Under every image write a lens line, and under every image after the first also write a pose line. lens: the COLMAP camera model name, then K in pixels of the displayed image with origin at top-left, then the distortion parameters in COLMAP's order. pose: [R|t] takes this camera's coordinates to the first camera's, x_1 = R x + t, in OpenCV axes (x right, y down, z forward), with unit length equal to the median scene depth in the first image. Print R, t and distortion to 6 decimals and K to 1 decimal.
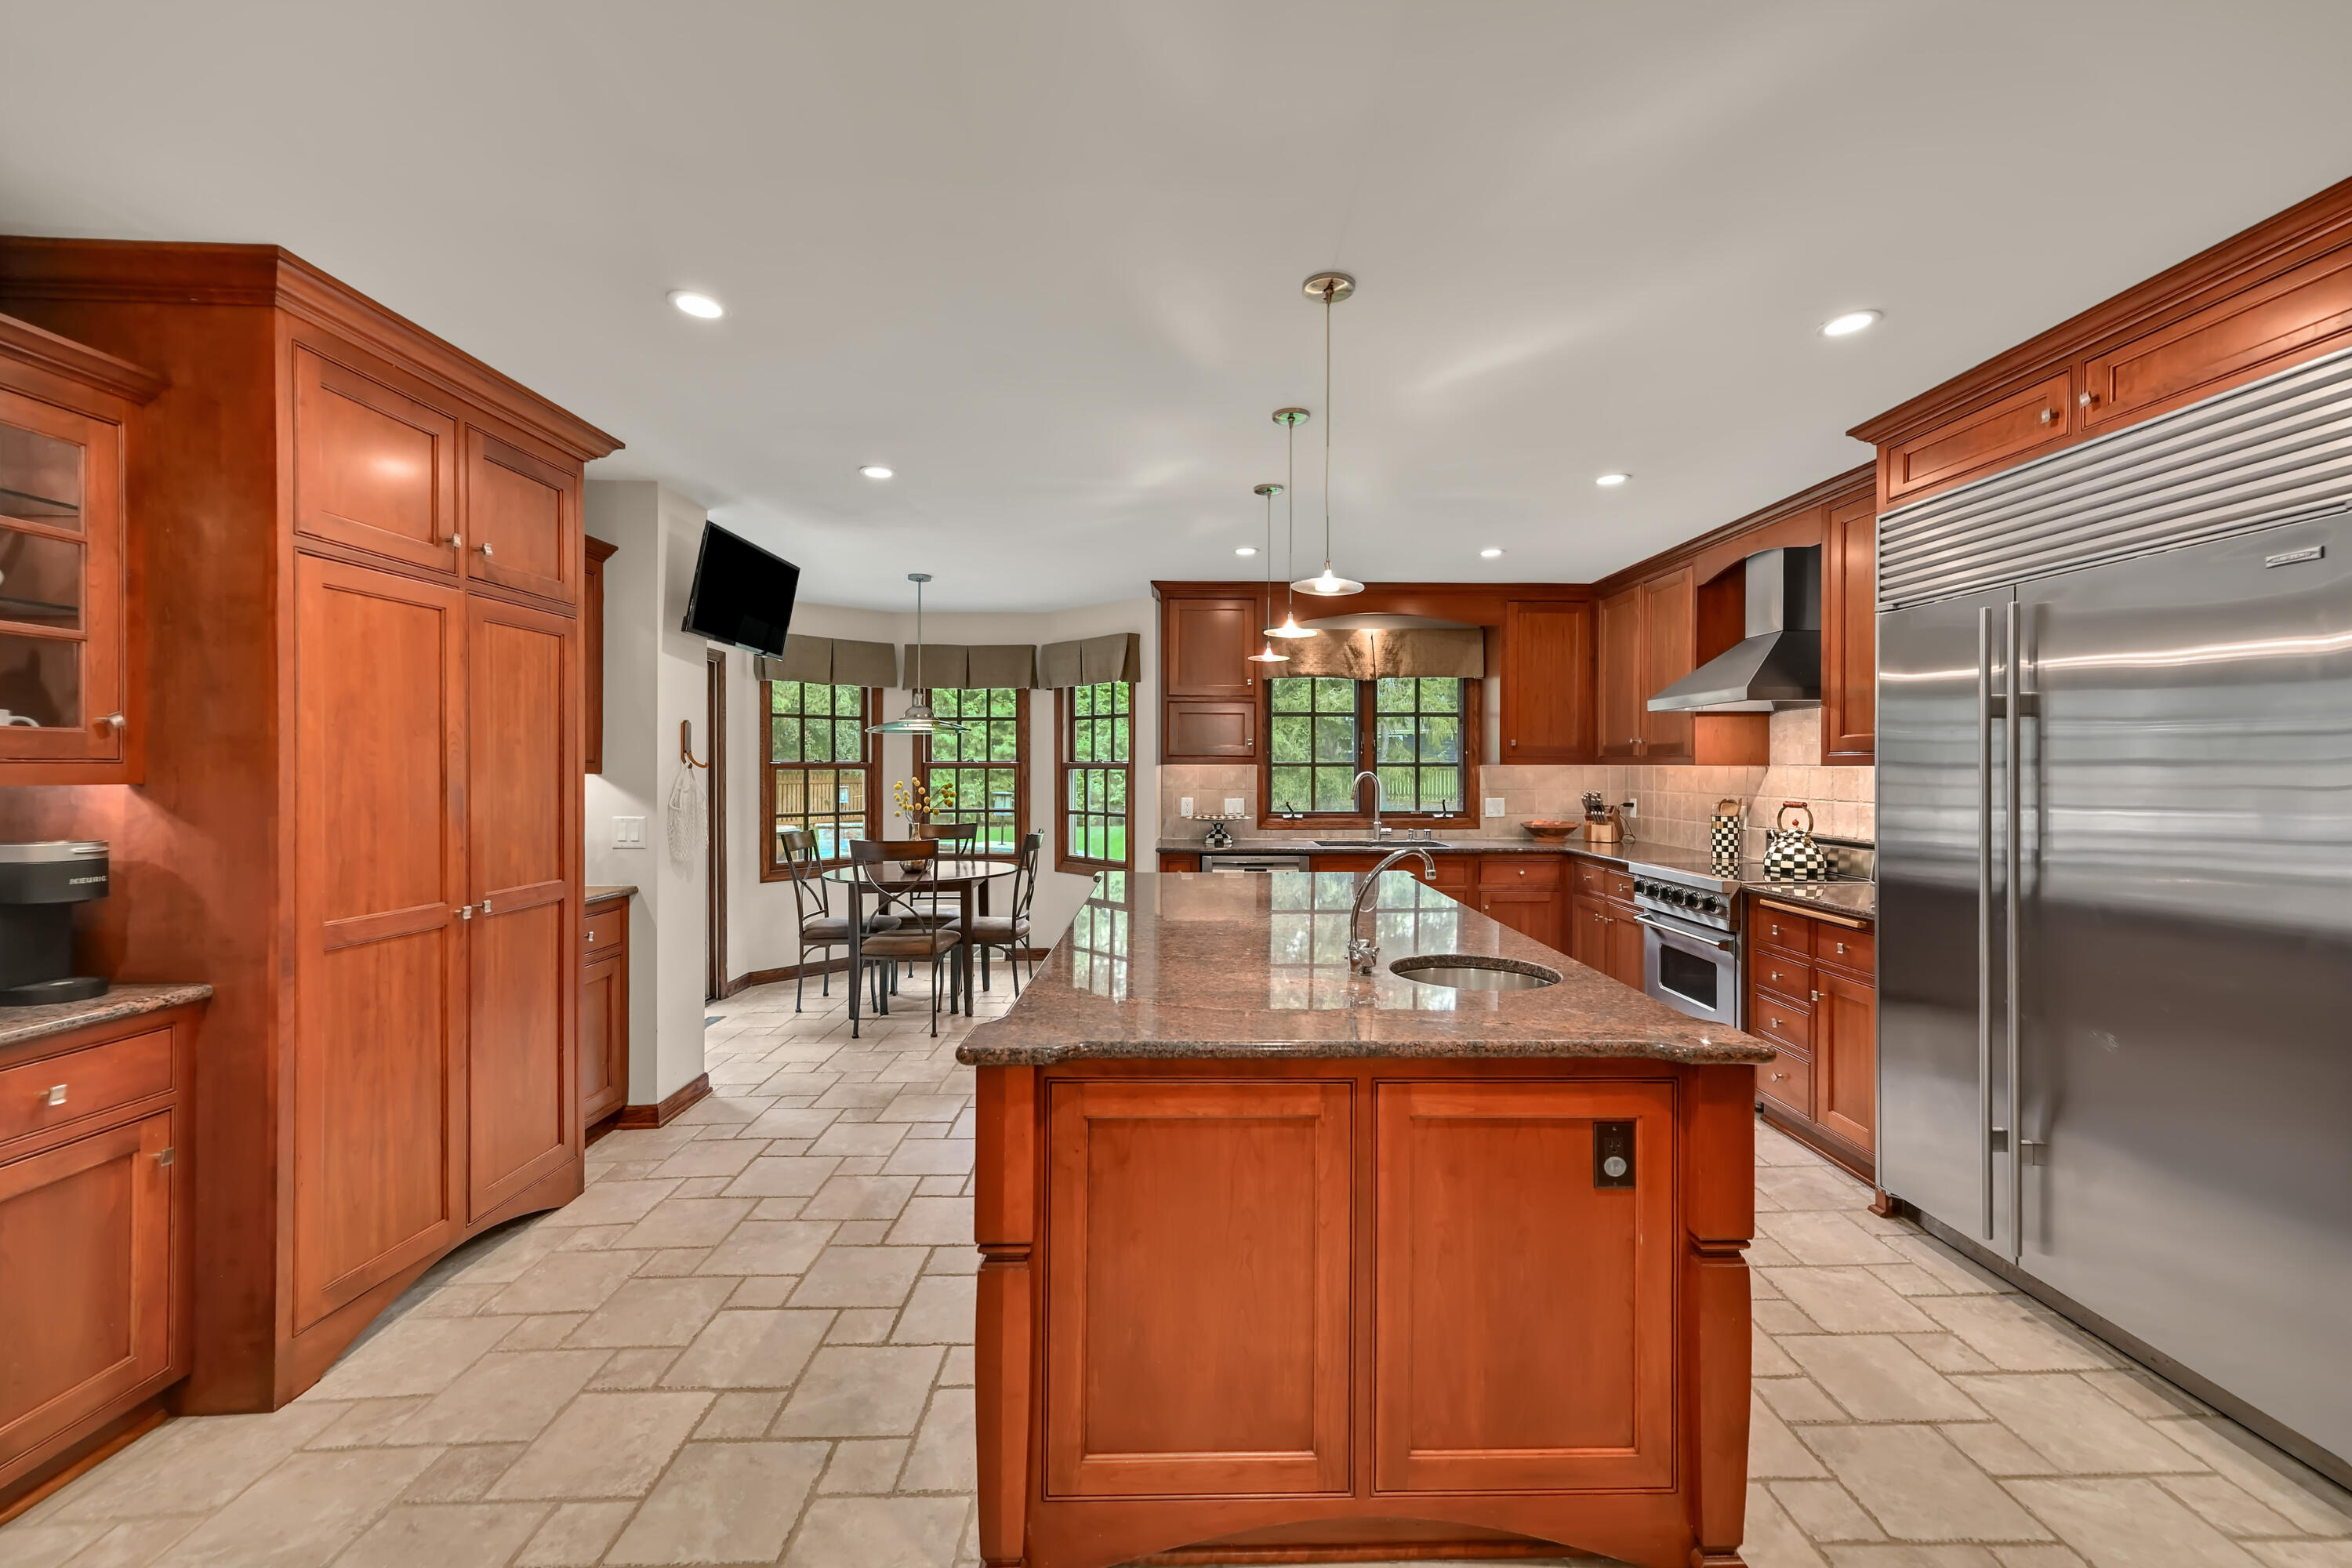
lens RADIAL K [[932.4, 0, 1188.7], [0, 932.4, 766.5], [0, 0, 1]] dist [0.010529, 0.000582]
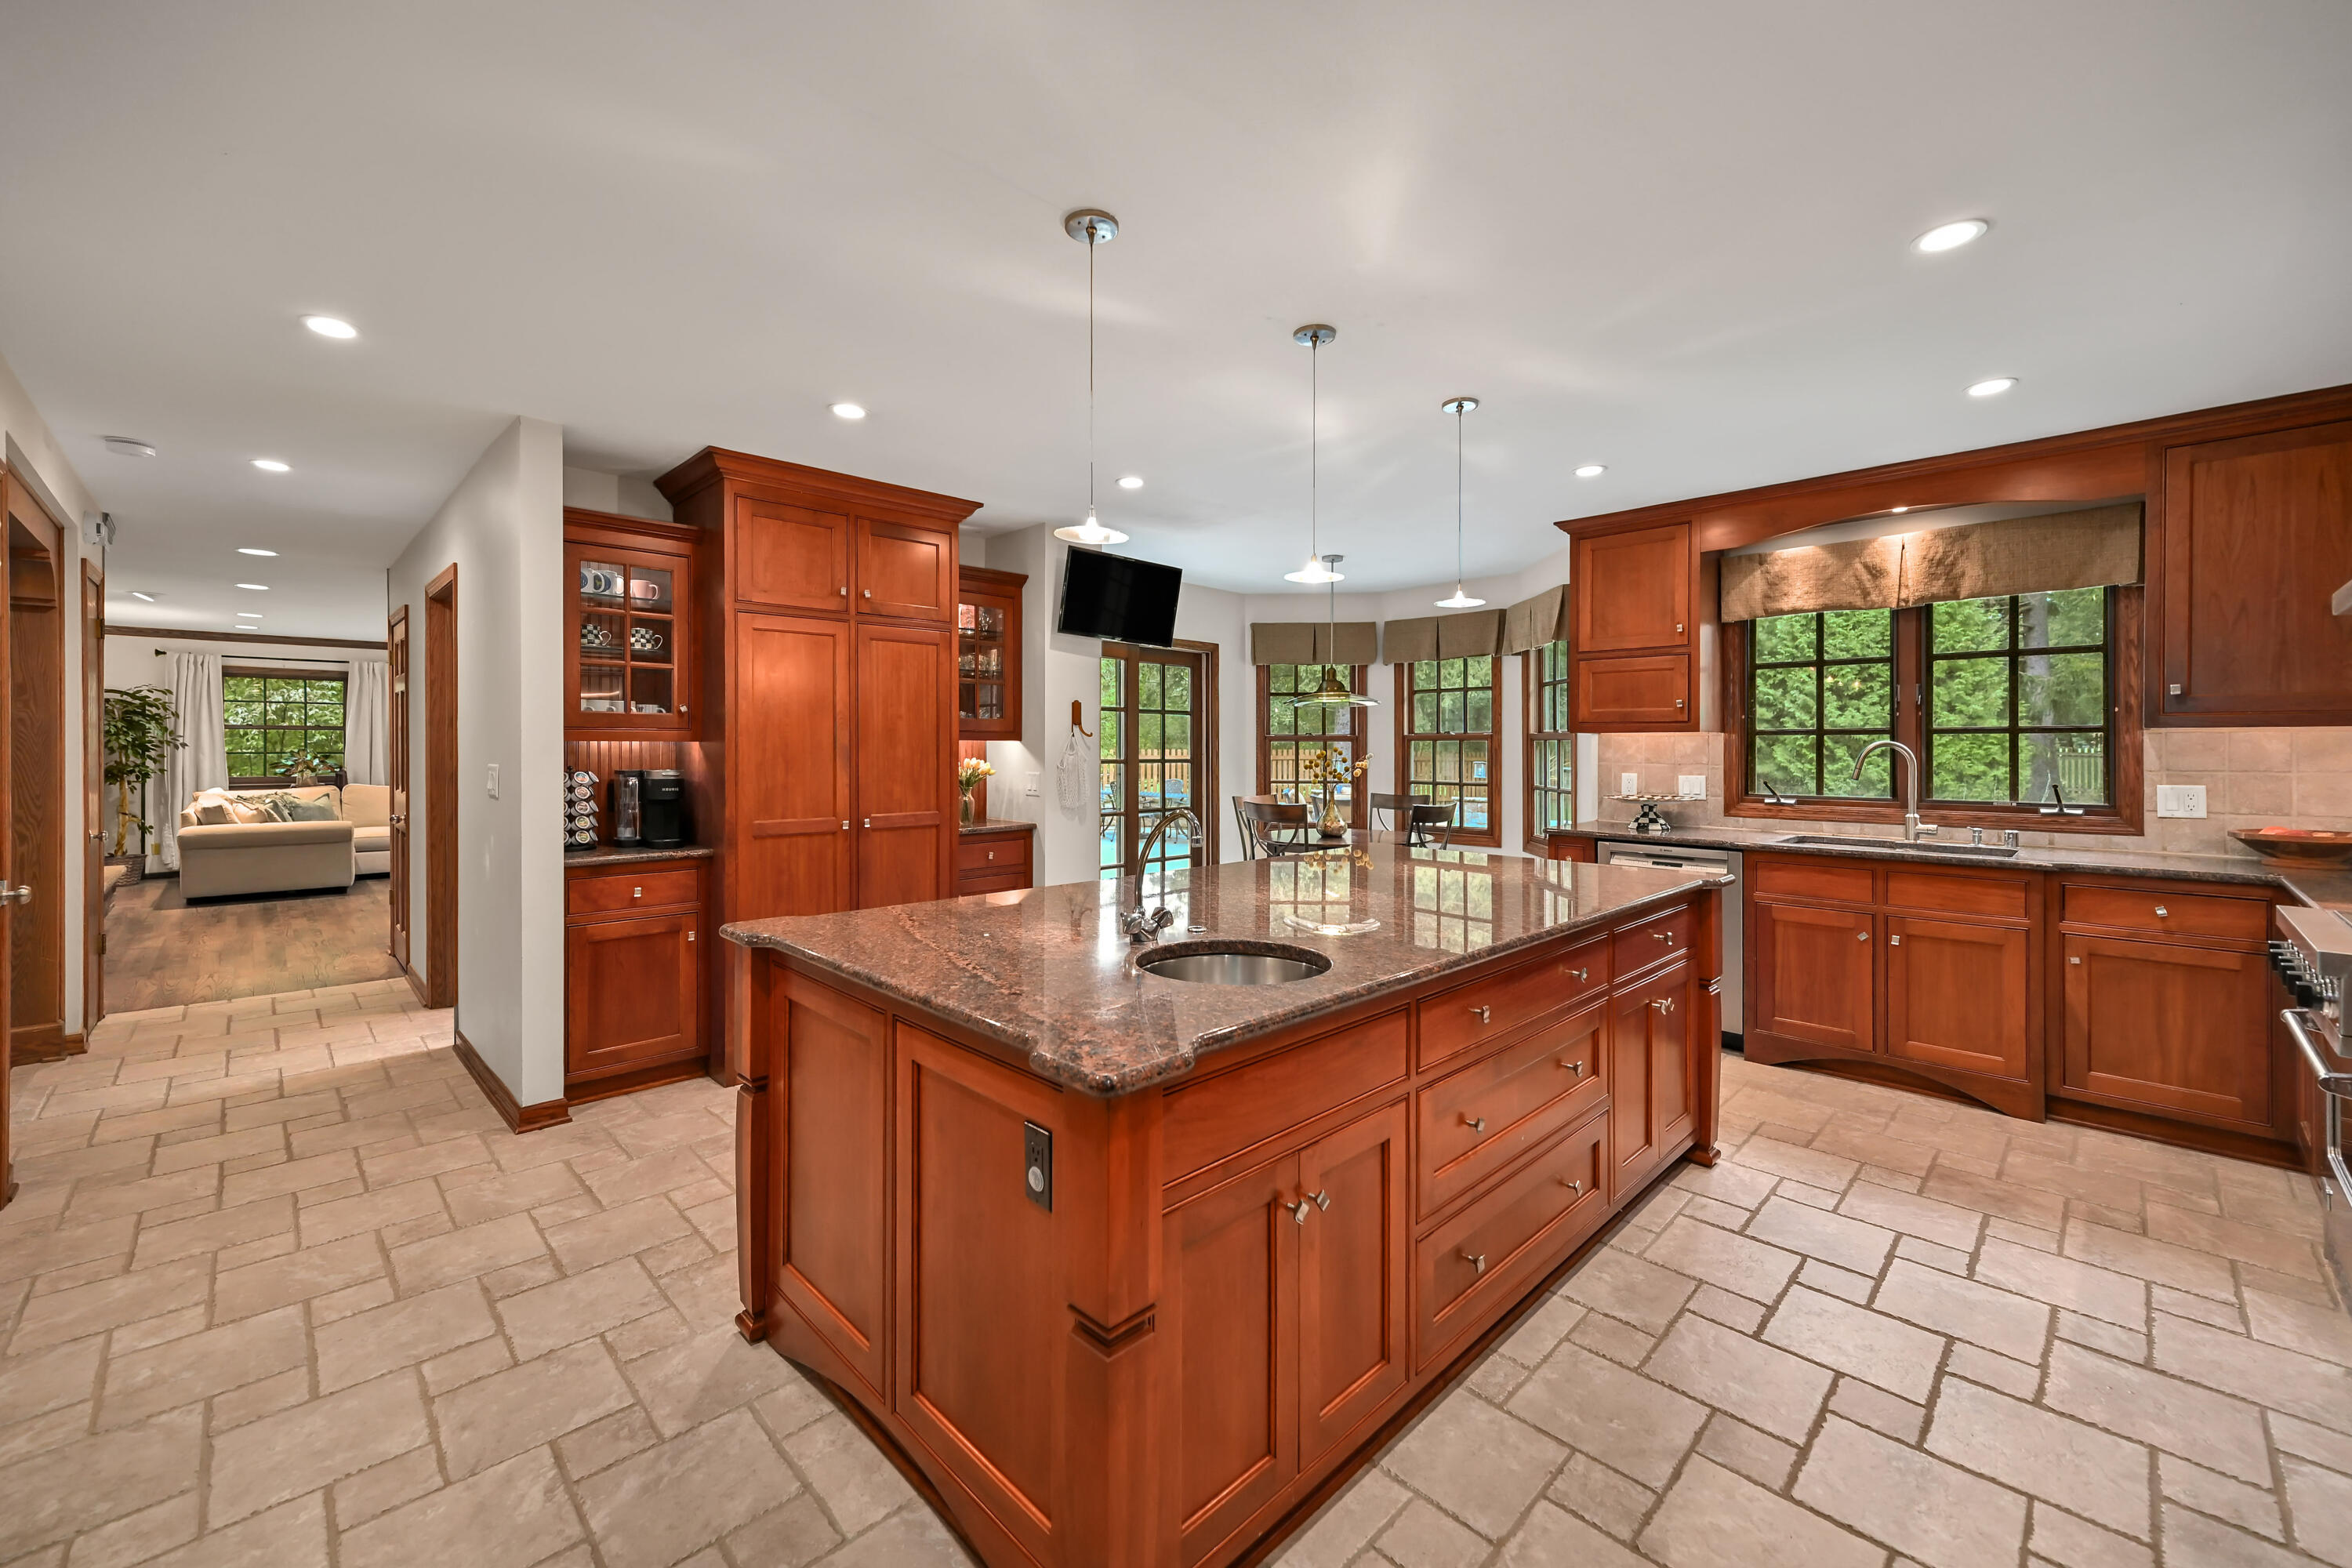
lens RADIAL K [[916.9, 0, 1185.2], [0, 916.9, 746.7], [0, 0, 1]] dist [0.011513, 0.000253]
pose [[0.691478, 0.000116, -0.722397, 0.399590], [-0.000012, 1.000000, 0.000149, 0.012325], [0.722397, -0.000094, 0.691478, 0.181619]]
